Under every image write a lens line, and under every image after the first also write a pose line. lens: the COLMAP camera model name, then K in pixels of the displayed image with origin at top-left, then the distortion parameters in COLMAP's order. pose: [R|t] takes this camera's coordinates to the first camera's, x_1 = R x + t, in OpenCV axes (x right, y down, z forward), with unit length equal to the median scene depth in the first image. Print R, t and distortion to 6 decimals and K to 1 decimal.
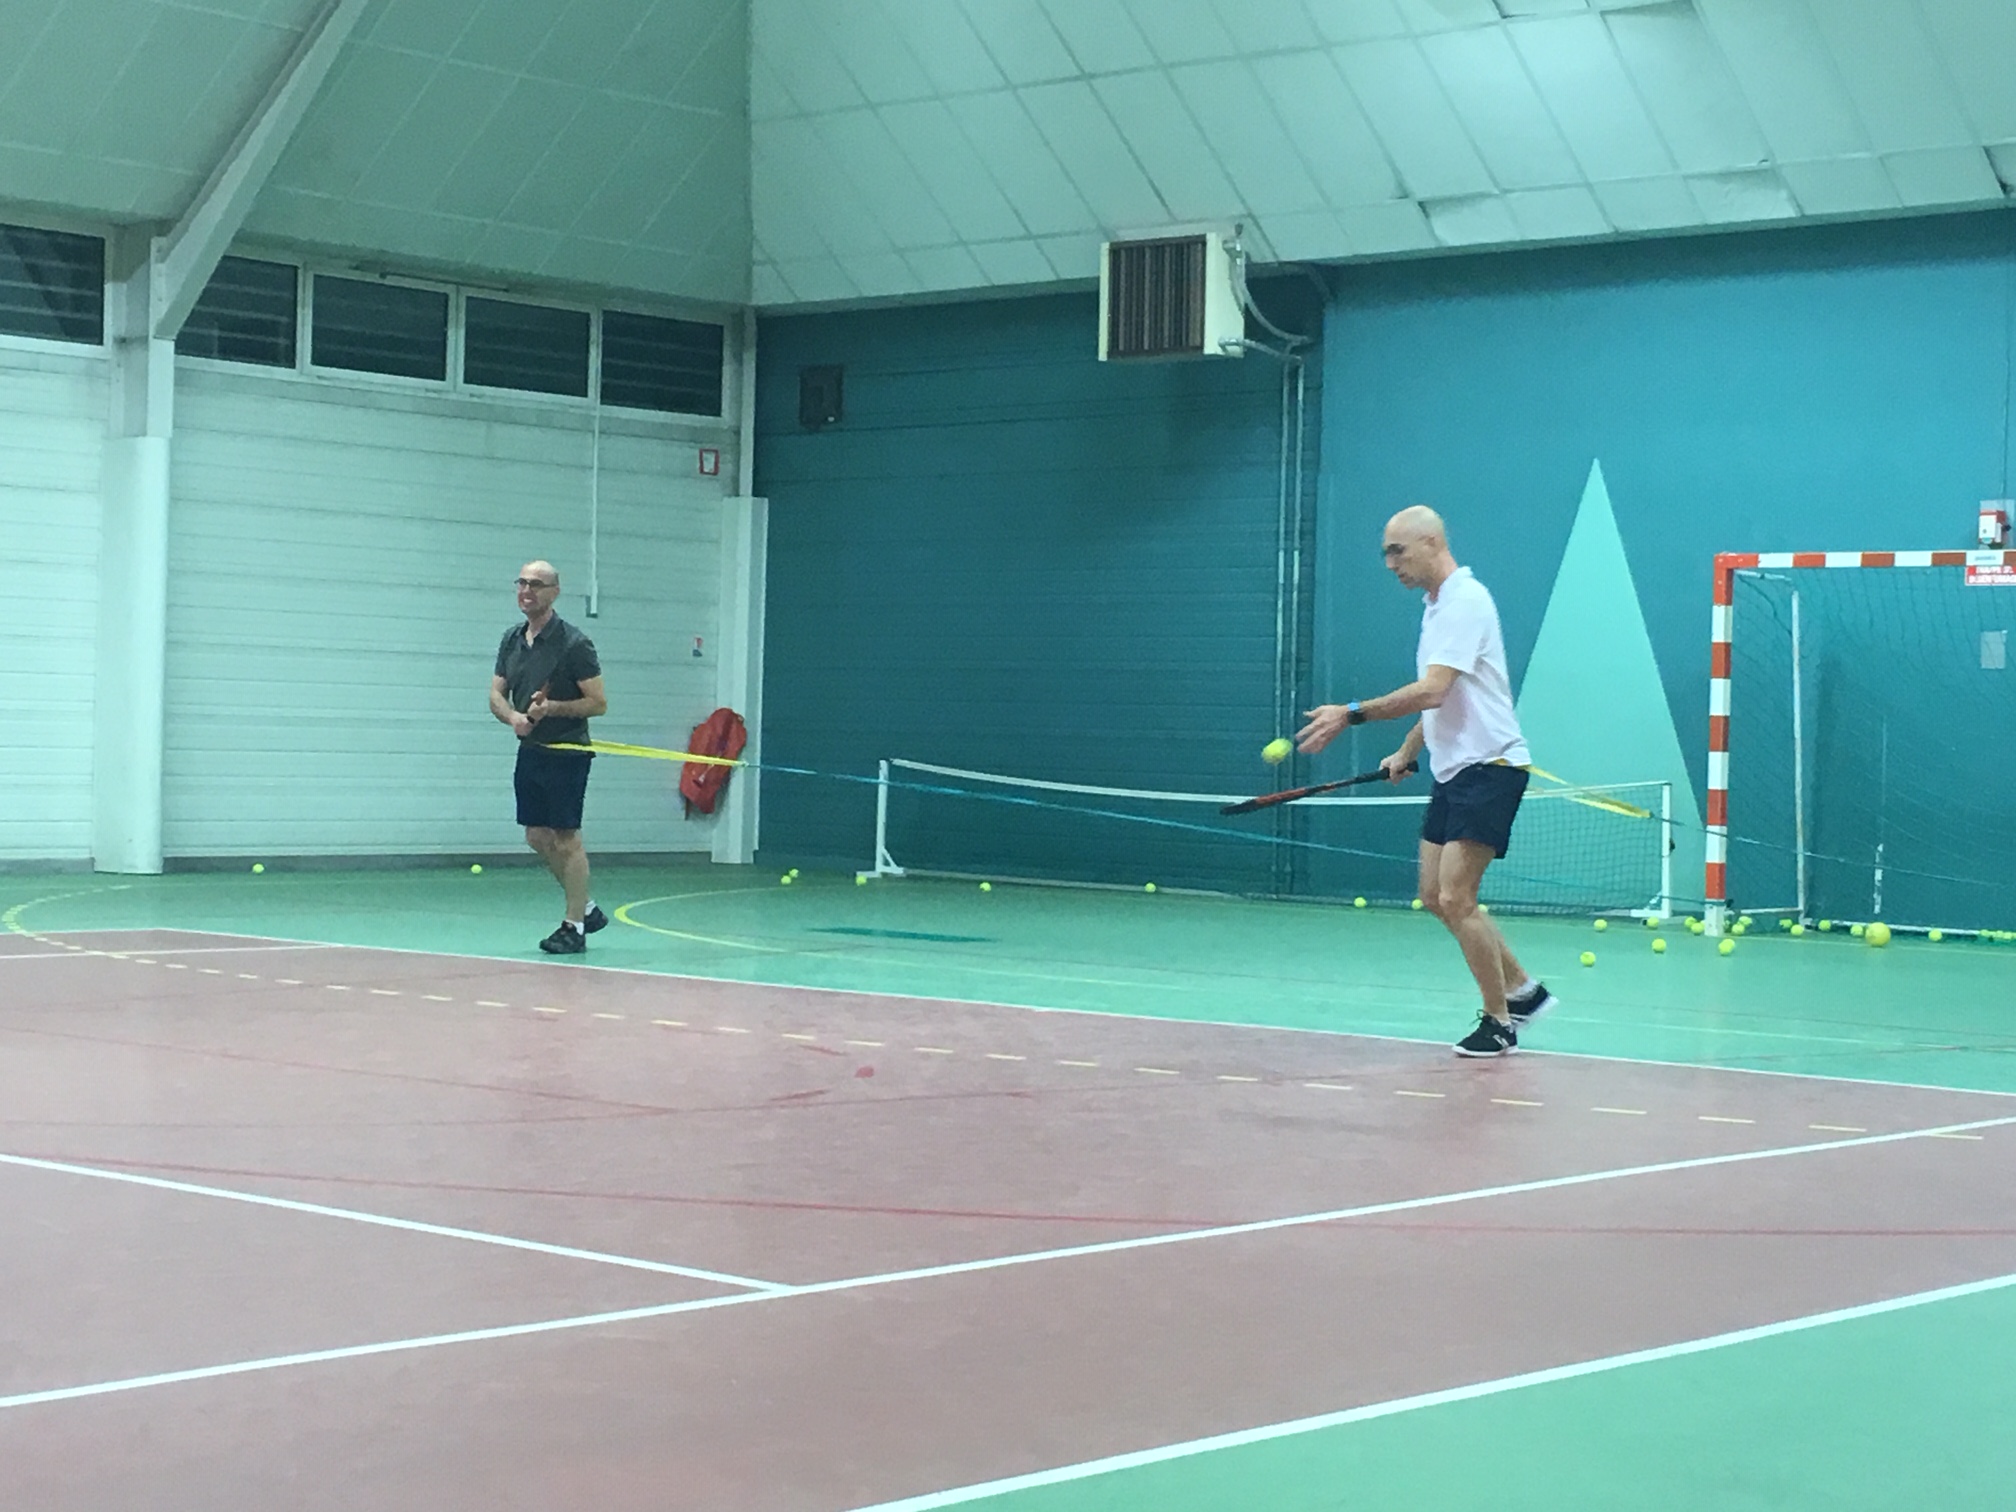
lens RADIAL K [[3715.6, 0, 994.0], [0, 3715.6, 762.6], [0, 0, 1]] dist [0.136156, 0.000000]
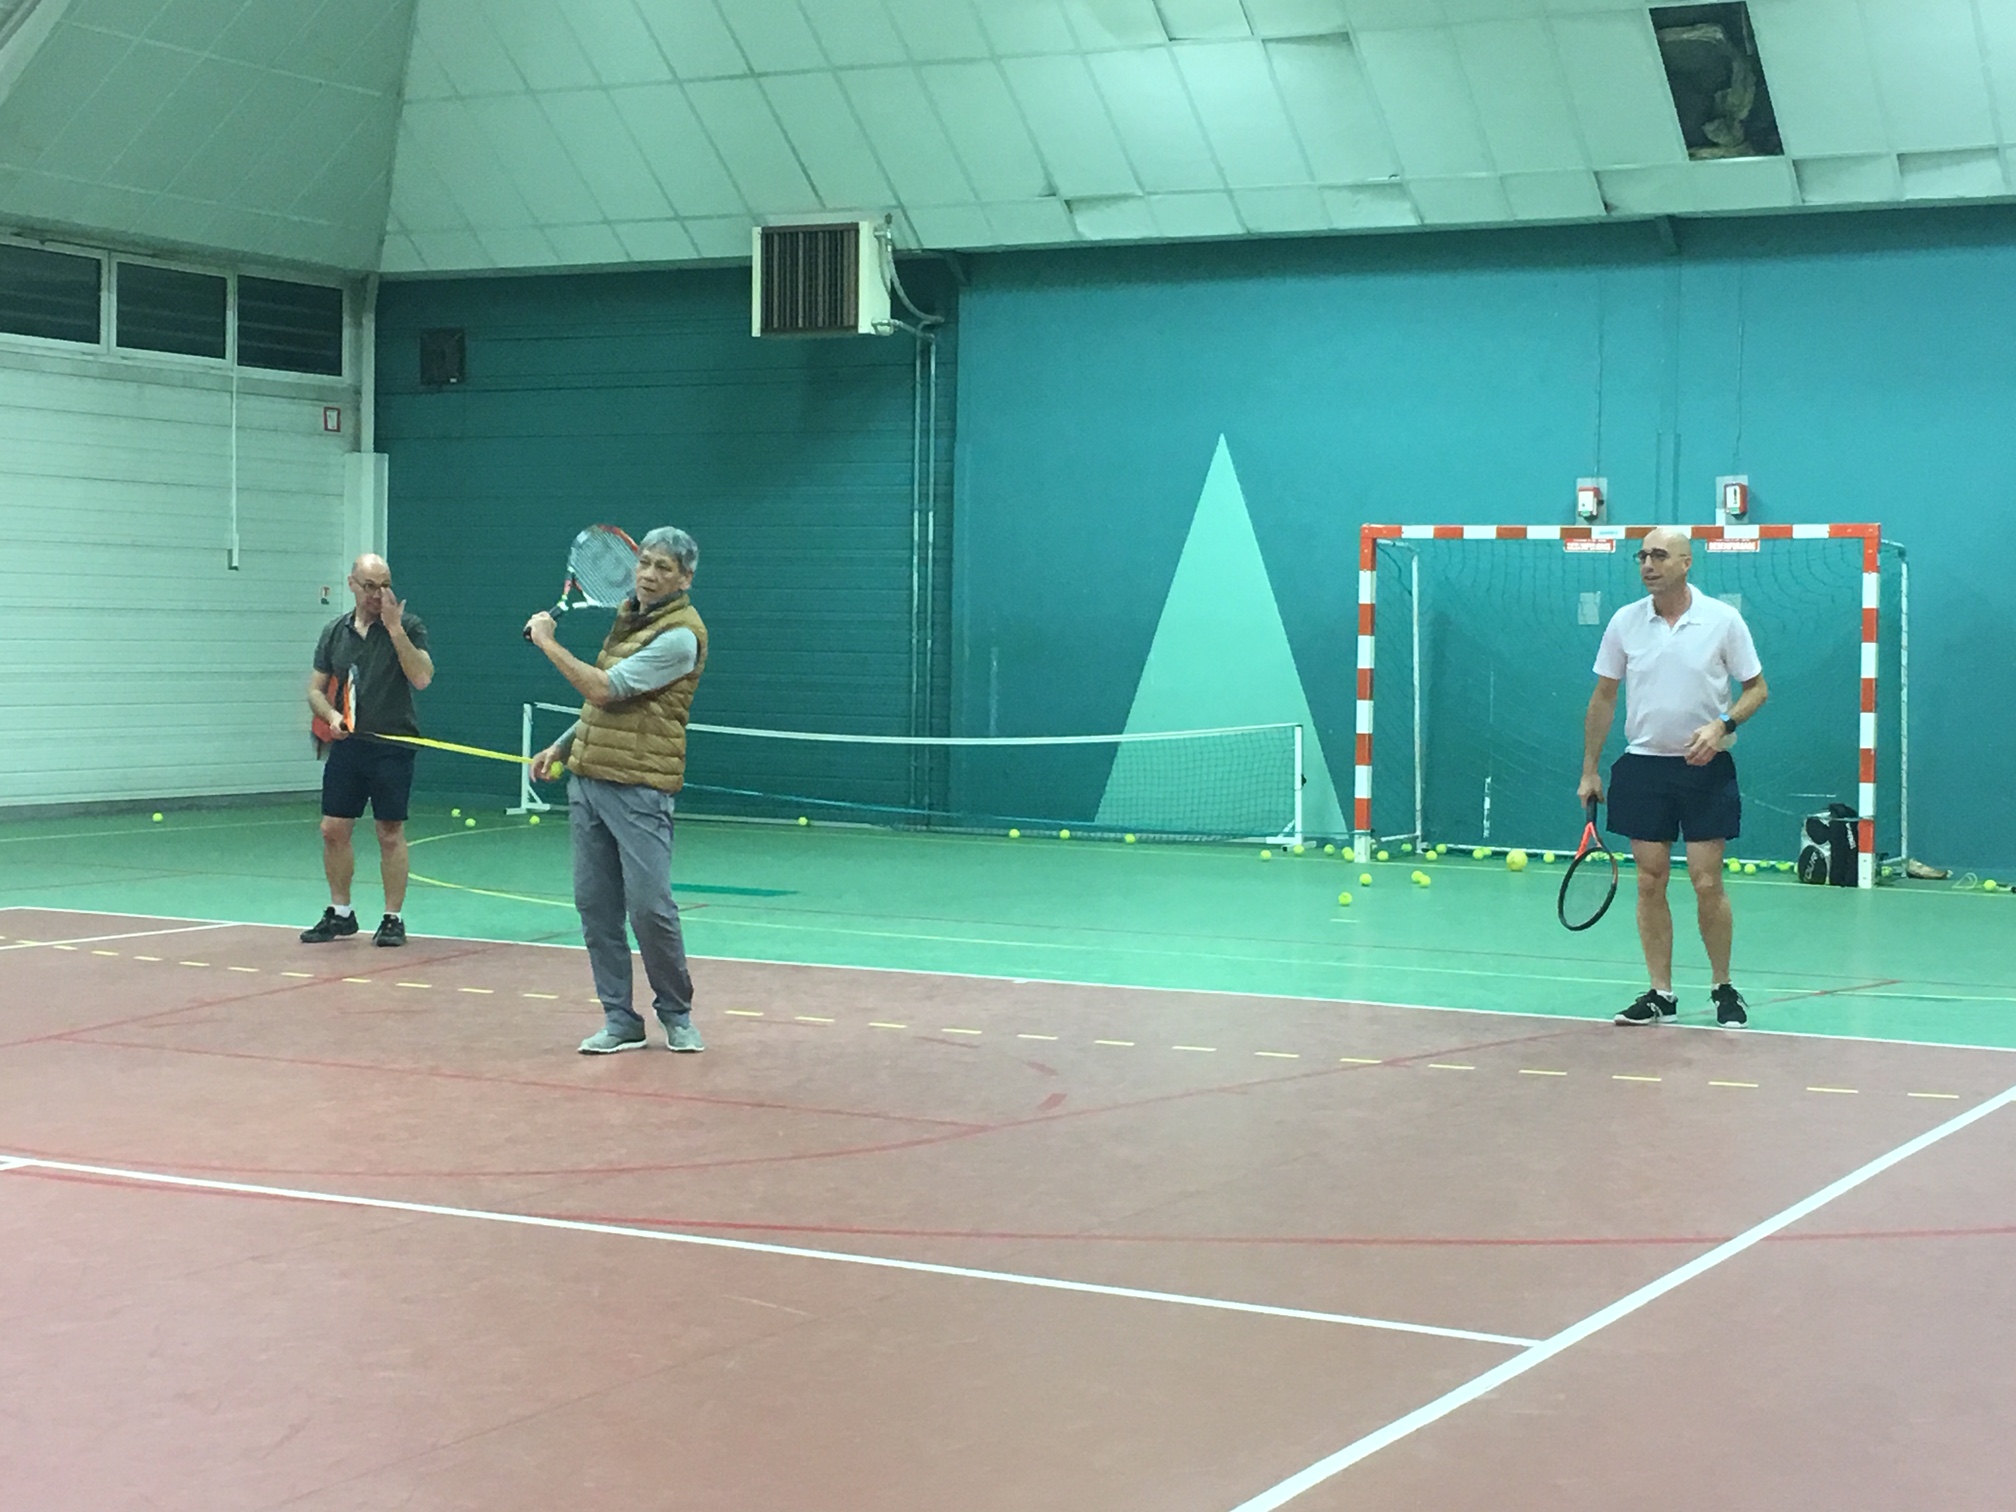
lens RADIAL K [[3403.9, 0, 1030.0], [0, 3403.9, 757.0], [0, 0, 1]] dist [0.084504, 0.000000]
pose [[0.976357, -0.014043, 0.215706, -0.116215], [0.008069, 0.999560, 0.028551, -0.014359], [-0.216012, -0.026135, 0.976041, 0.012998]]
